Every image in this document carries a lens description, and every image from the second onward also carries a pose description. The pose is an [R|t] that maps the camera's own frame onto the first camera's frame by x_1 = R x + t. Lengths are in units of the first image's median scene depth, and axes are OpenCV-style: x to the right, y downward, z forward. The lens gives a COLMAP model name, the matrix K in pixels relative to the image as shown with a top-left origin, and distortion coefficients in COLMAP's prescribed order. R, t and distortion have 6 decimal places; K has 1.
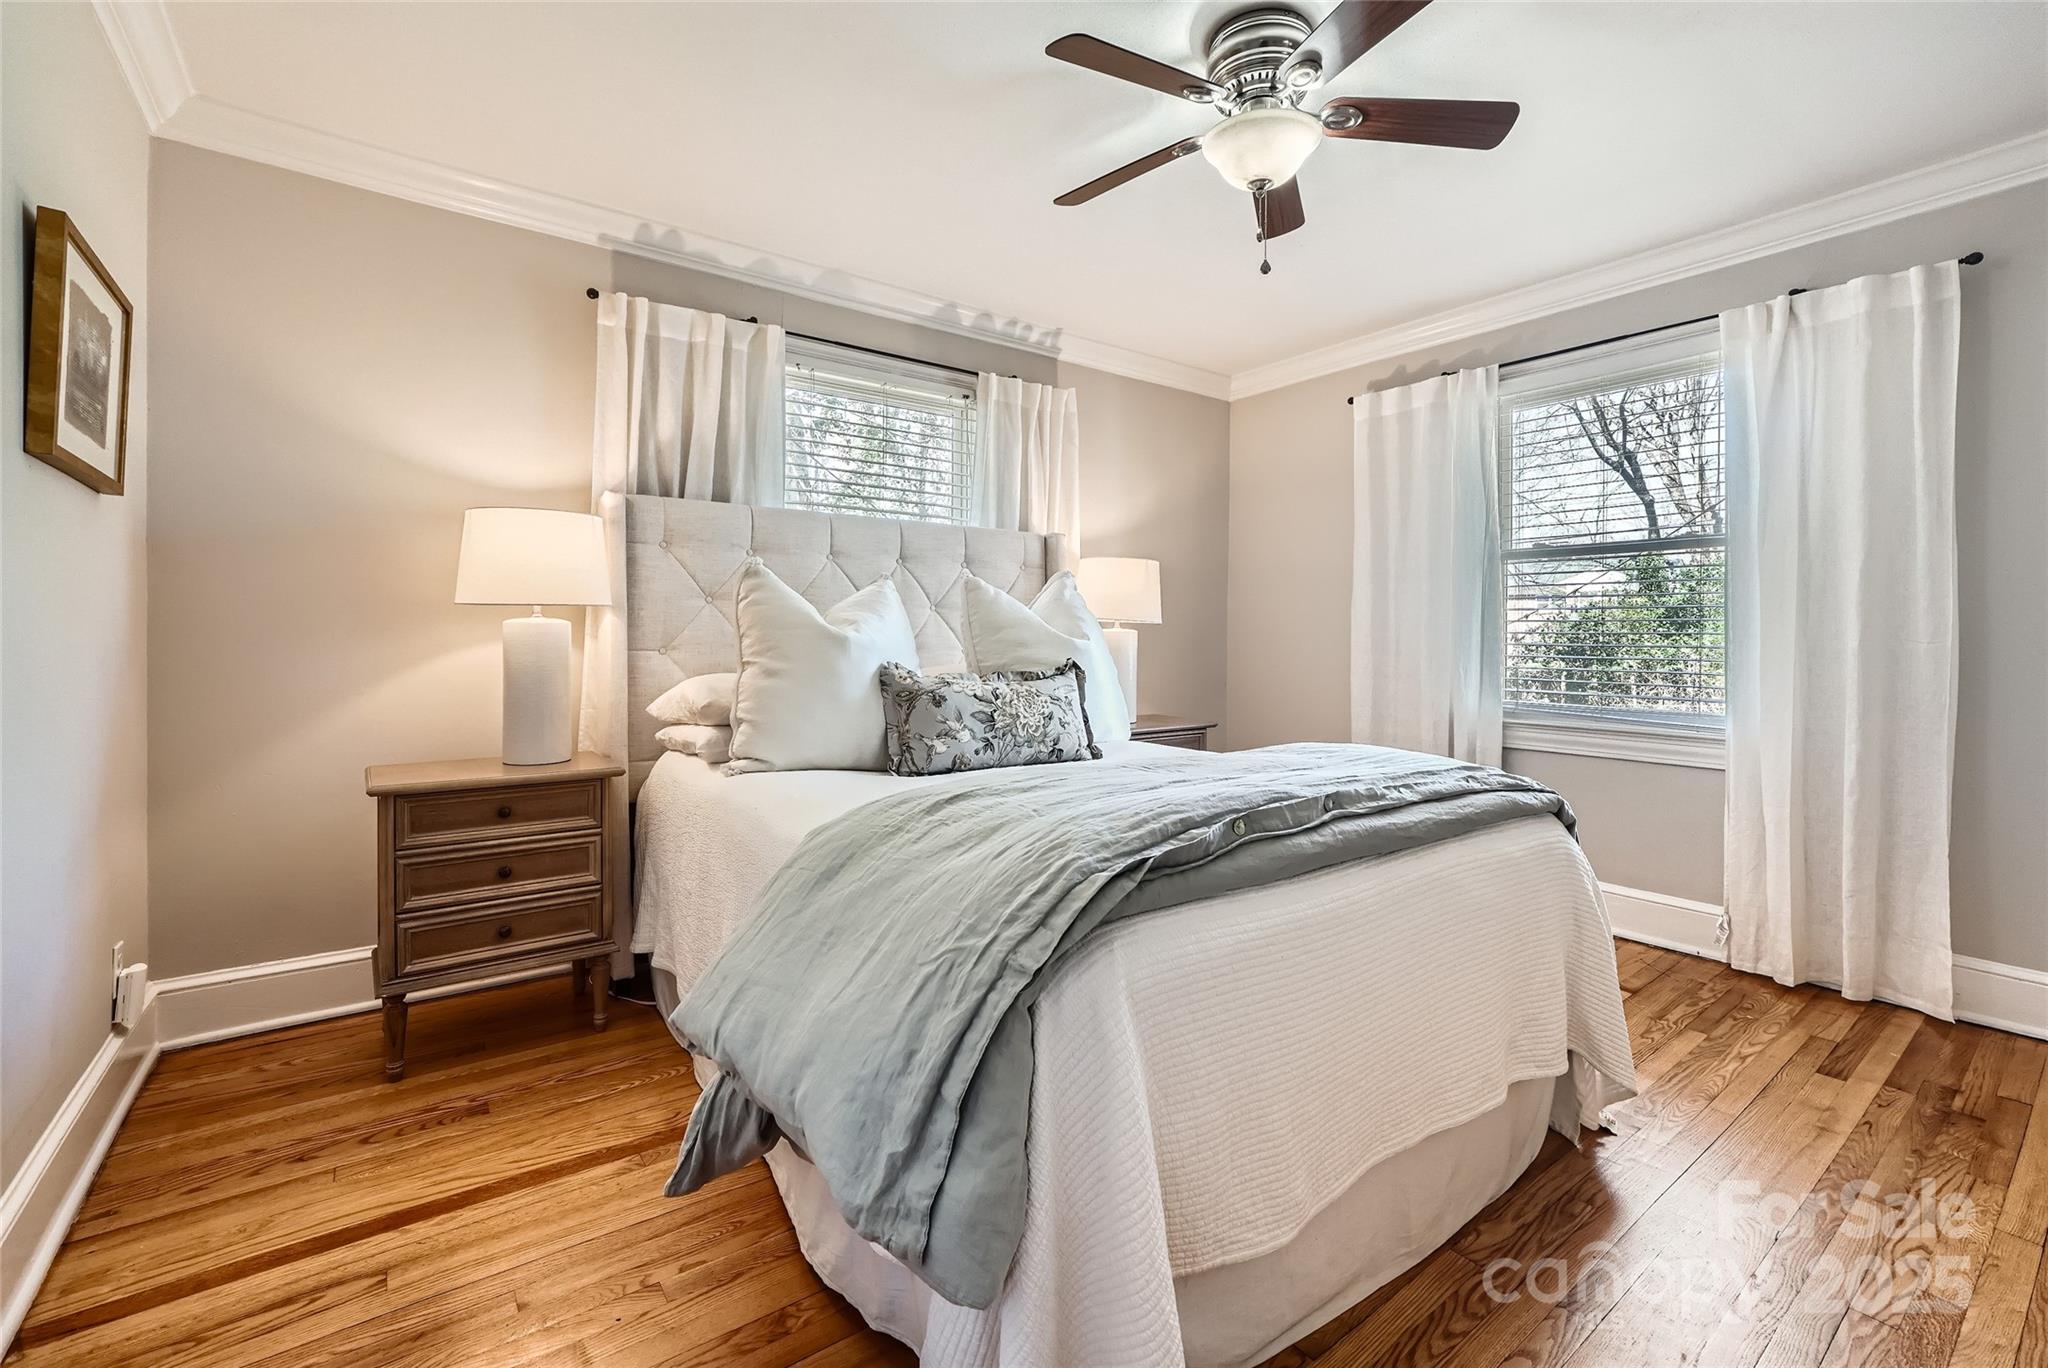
lens RADIAL K [[878.4, 0, 1024.1], [0, 878.4, 613.8], [0, 0, 1]] dist [-0.013939, 0.000102]
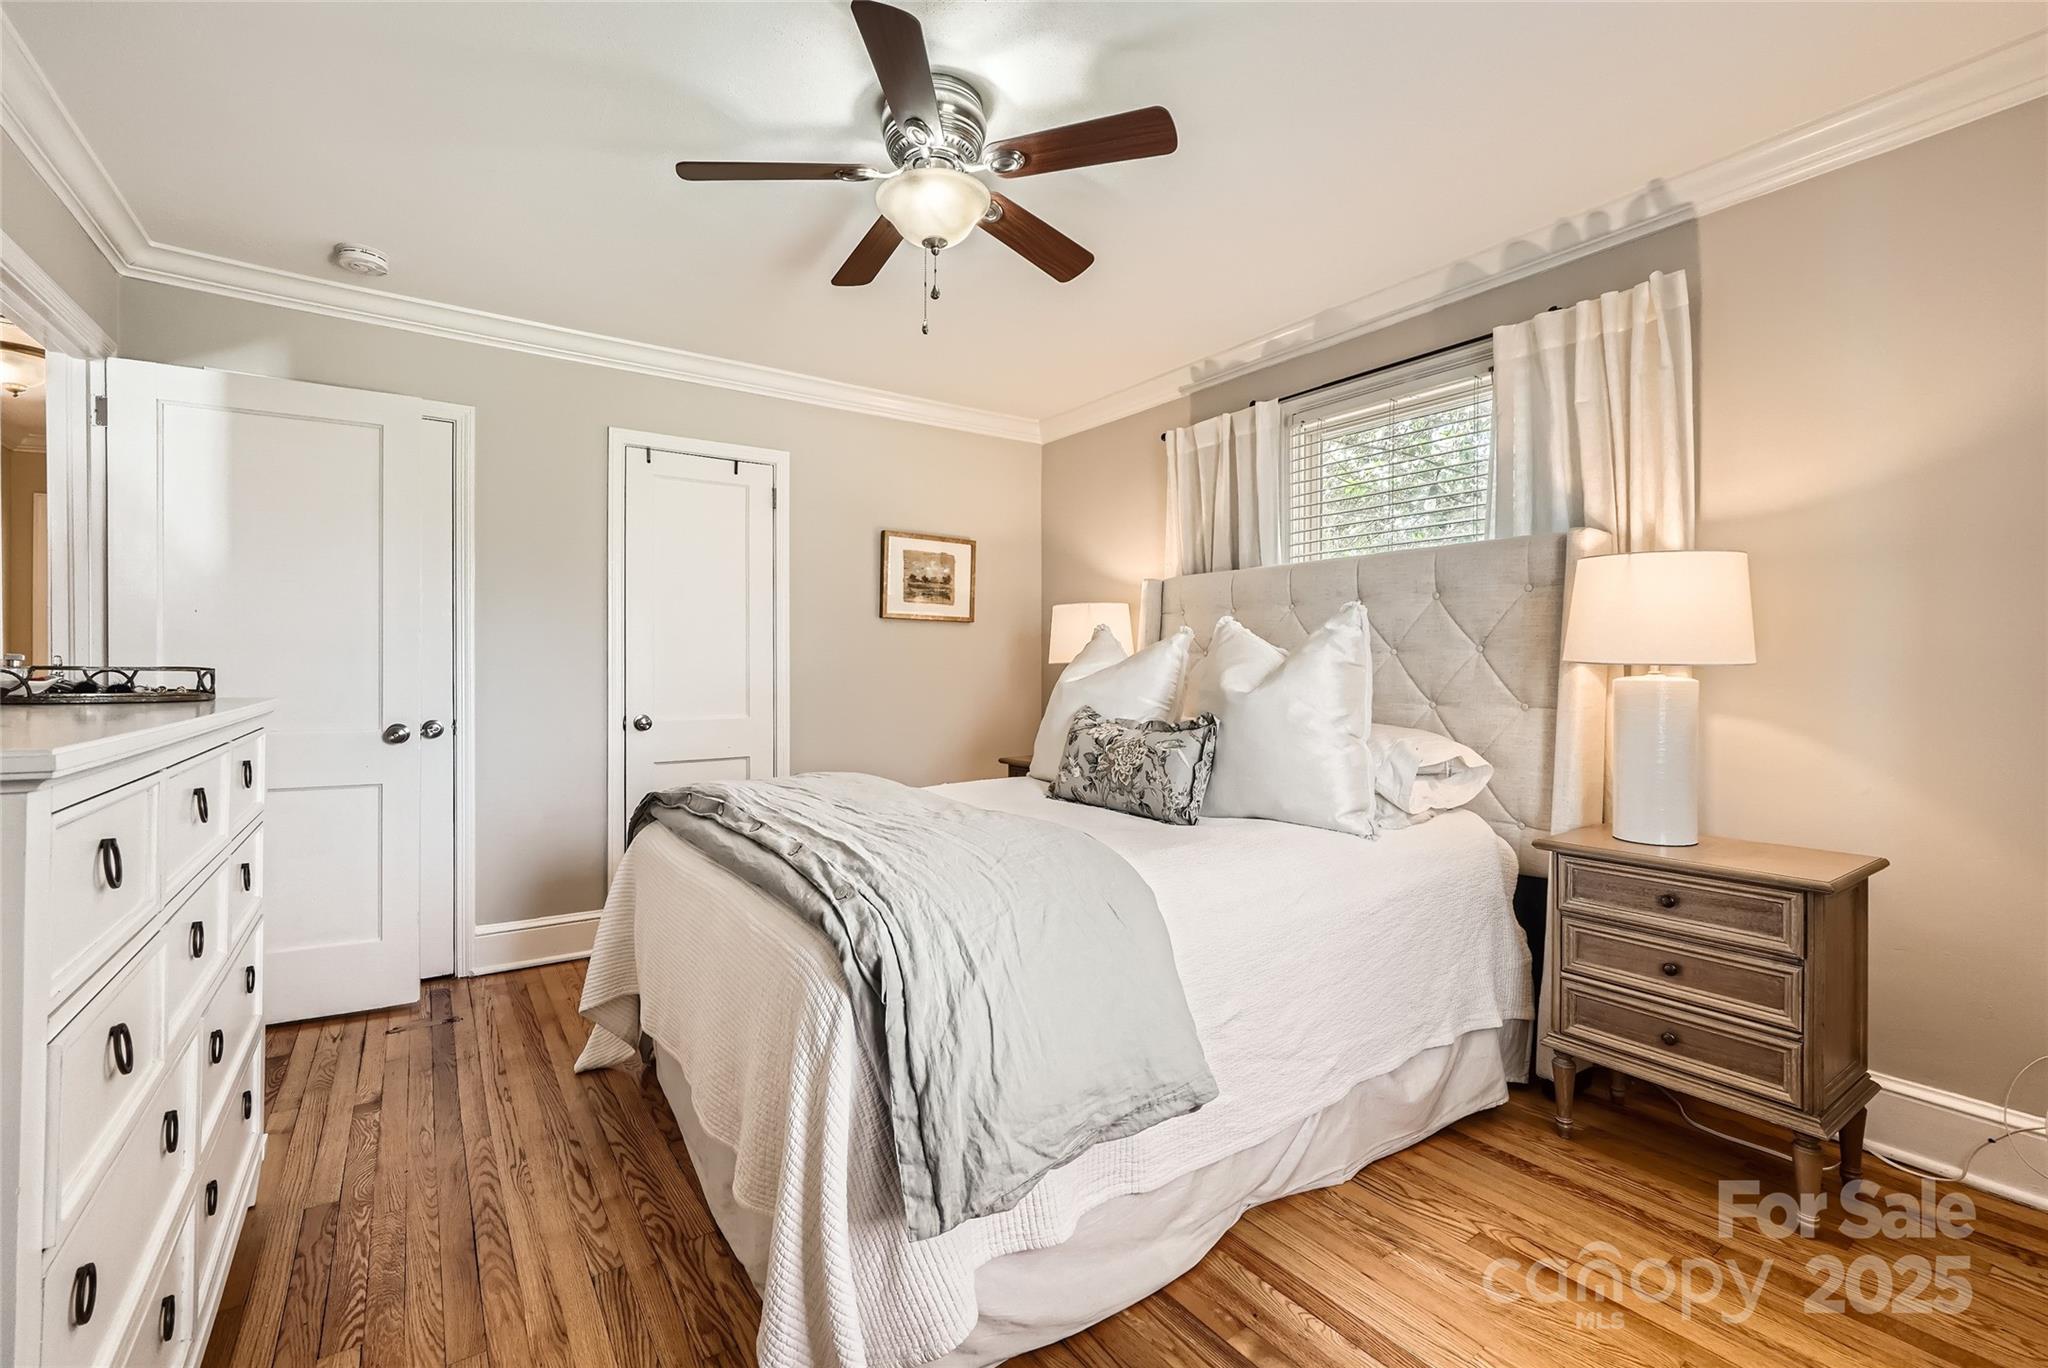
lens RADIAL K [[884.0, 0, 1026.5], [0, 884.0, 653.5], [0, 0, 1]] dist [-0.011578, 0.000082]
pose [[-0.029730, -0.025085, -0.999243, 1.029259], [0.021932, 0.999428, -0.025742, 0.011547], [0.999317, -0.022680, -0.029163, 0.913448]]
